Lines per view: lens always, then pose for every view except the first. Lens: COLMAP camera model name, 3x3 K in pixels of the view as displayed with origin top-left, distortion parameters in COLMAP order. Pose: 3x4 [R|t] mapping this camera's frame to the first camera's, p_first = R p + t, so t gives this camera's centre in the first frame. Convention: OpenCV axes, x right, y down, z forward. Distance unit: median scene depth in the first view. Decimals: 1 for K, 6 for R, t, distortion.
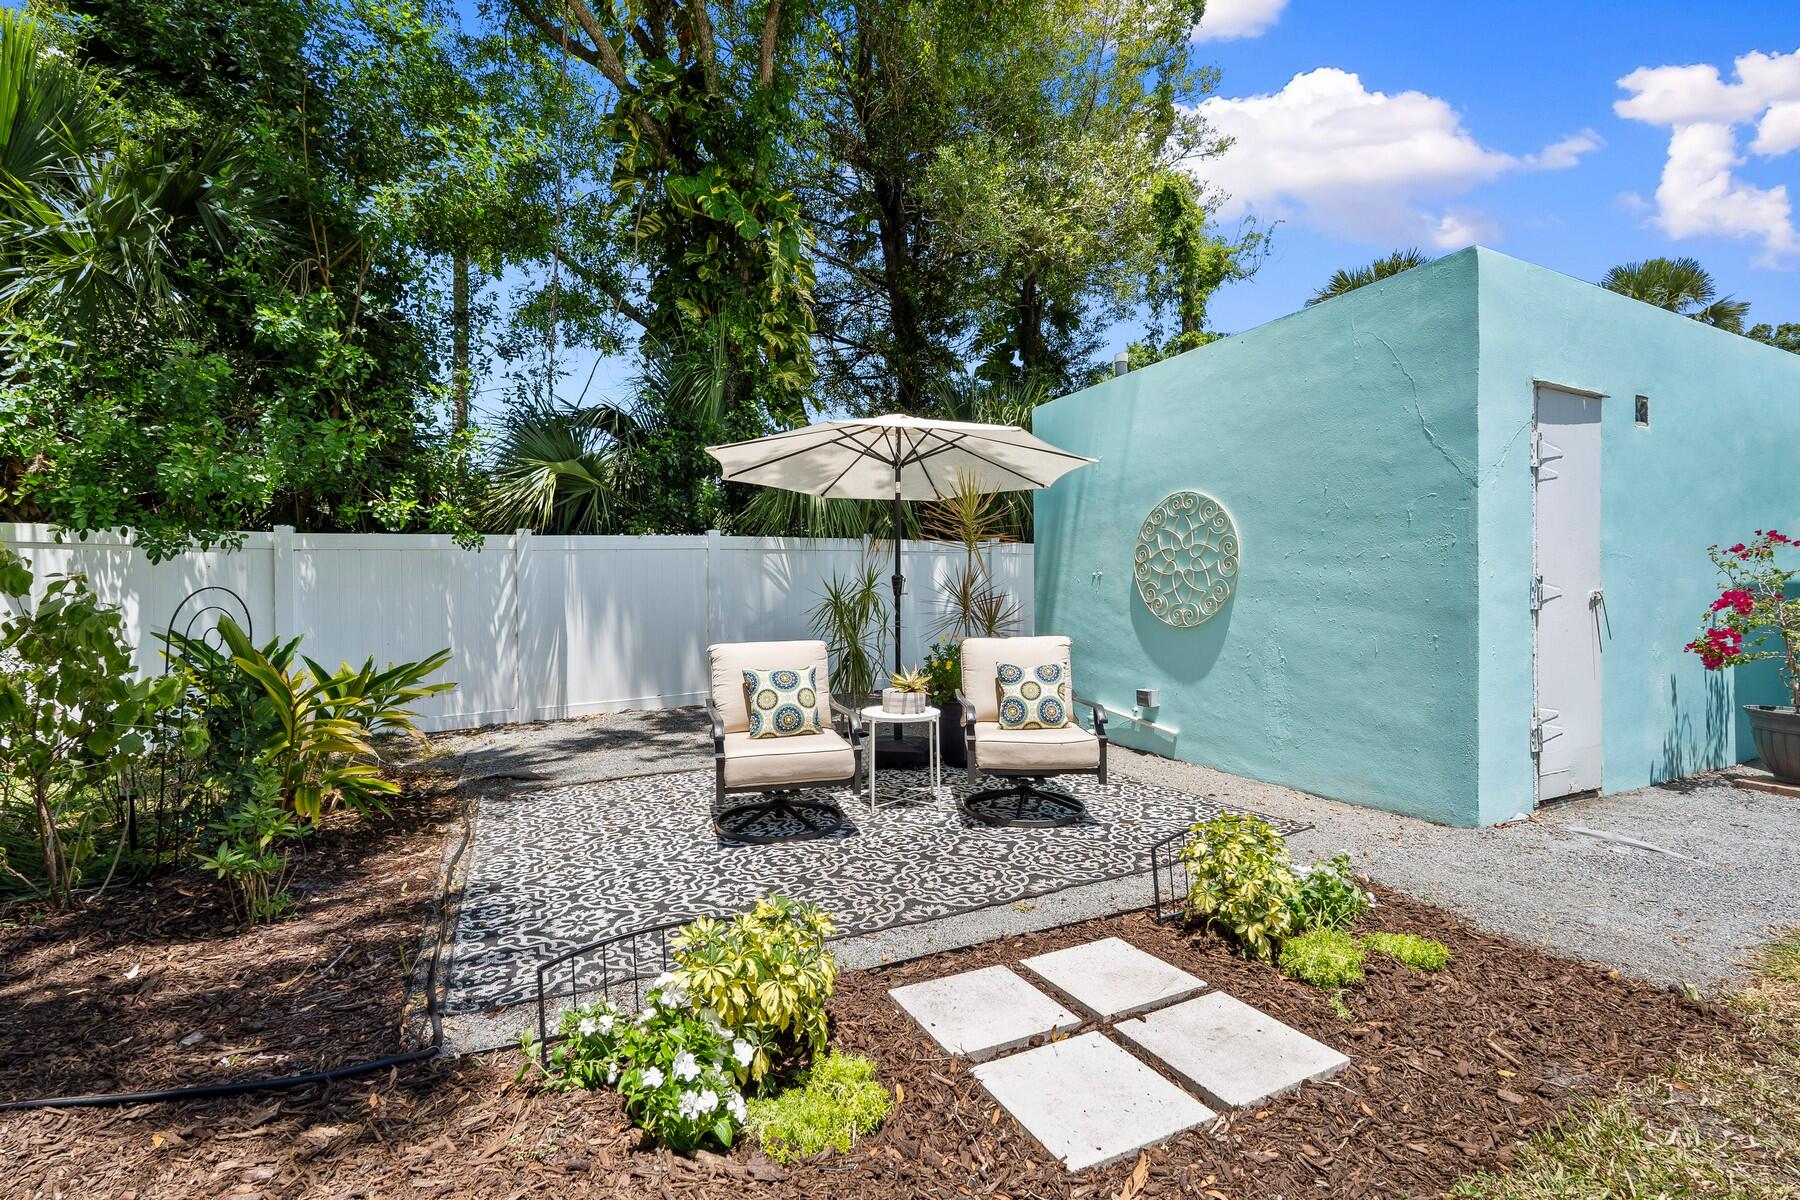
lens RADIAL K [[788.4, 0, 899.7], [0, 788.4, 599.8], [0, 0, 1]] dist [0.000659, 0.000367]
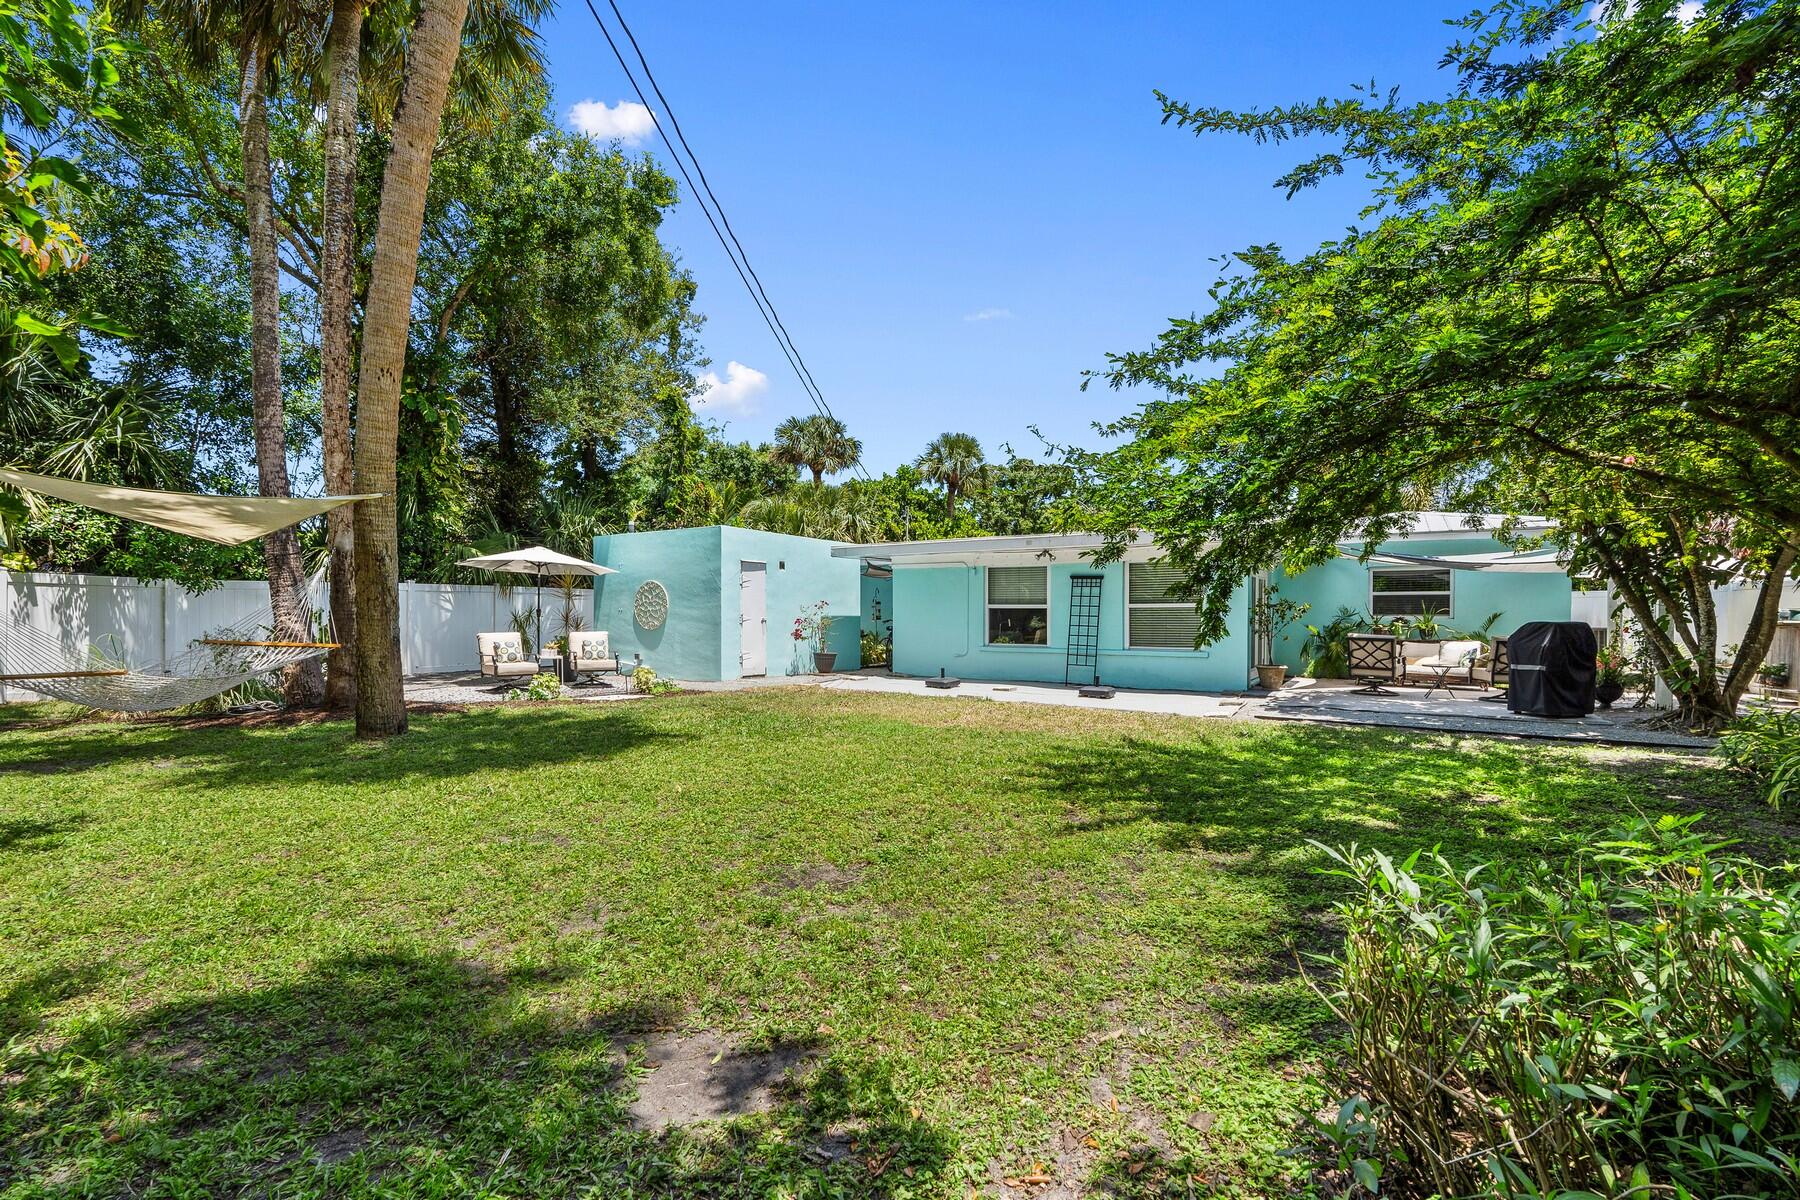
lens RADIAL K [[788.4, 0, 903.7], [0, 788.4, 598.8], [0, 0, 1]] dist [0.000659, 0.000367]
pose [[0.846741, 0.020173, 0.531623, -0.406460], [-0.006056, 0.999582, -0.028285, 0.001335], [-0.531971, 0.020731, 0.846509, -2.031470]]
